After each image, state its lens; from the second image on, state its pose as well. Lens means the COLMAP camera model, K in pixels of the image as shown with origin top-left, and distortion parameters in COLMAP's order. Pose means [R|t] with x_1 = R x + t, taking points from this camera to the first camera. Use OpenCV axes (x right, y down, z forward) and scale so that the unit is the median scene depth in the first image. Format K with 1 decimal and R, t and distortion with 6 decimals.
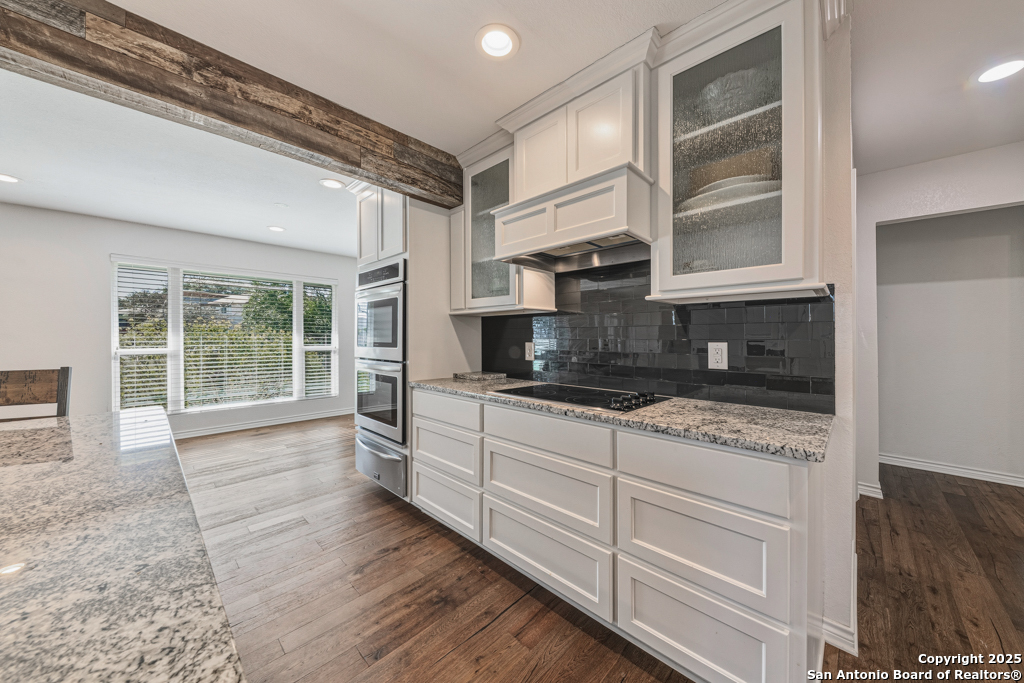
lens RADIAL K [[358.7, 0, 513.2], [0, 358.7, 336.1], [0, 0, 1]] dist [0.000815, -0.003301]
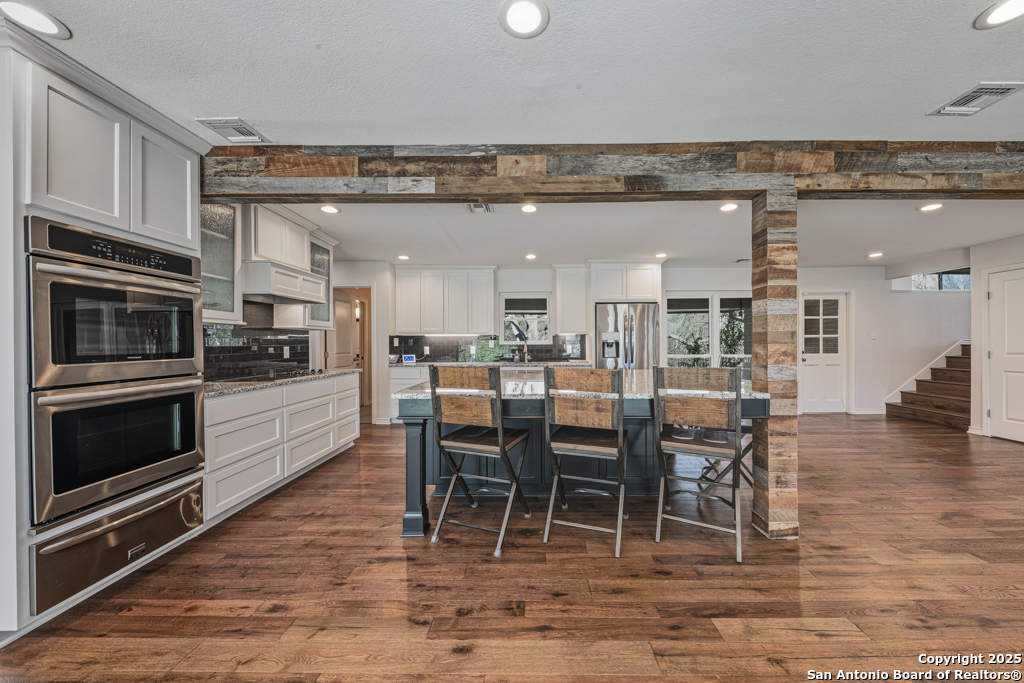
lens RADIAL K [[364.7, 0, 528.5], [0, 364.7, 343.0], [0, 0, 1]] dist [-0.000361, -0.000235]
pose [[-0.691872, 0.000557, 0.722020, -1.964062], [-0.001538, 0.999996, -0.002245, -0.002013], [-0.722019, -0.002664, -0.691868, 1.344835]]
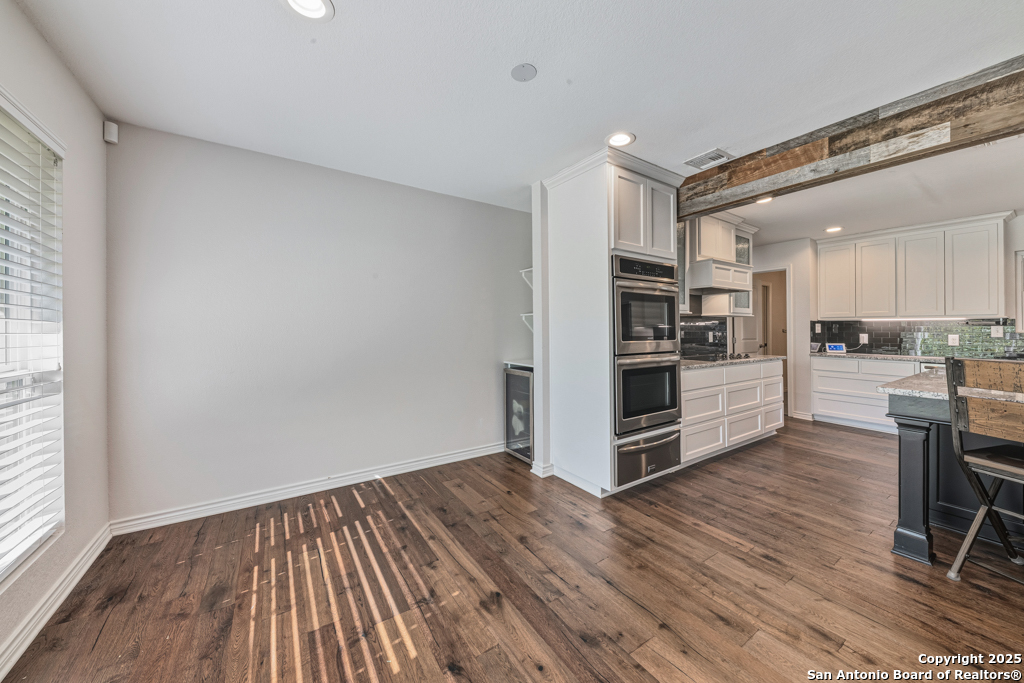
lens RADIAL K [[357.3, 0, 509.0], [0, 357.3, 327.9], [0, 0, 1]] dist [0.000861, -0.003059]
pose [[0.220000, 0.001445, 0.975499, -2.043815], [-0.007403, 0.999973, 0.000188, -0.000948], [-0.975472, -0.007263, 0.220005, 1.665903]]
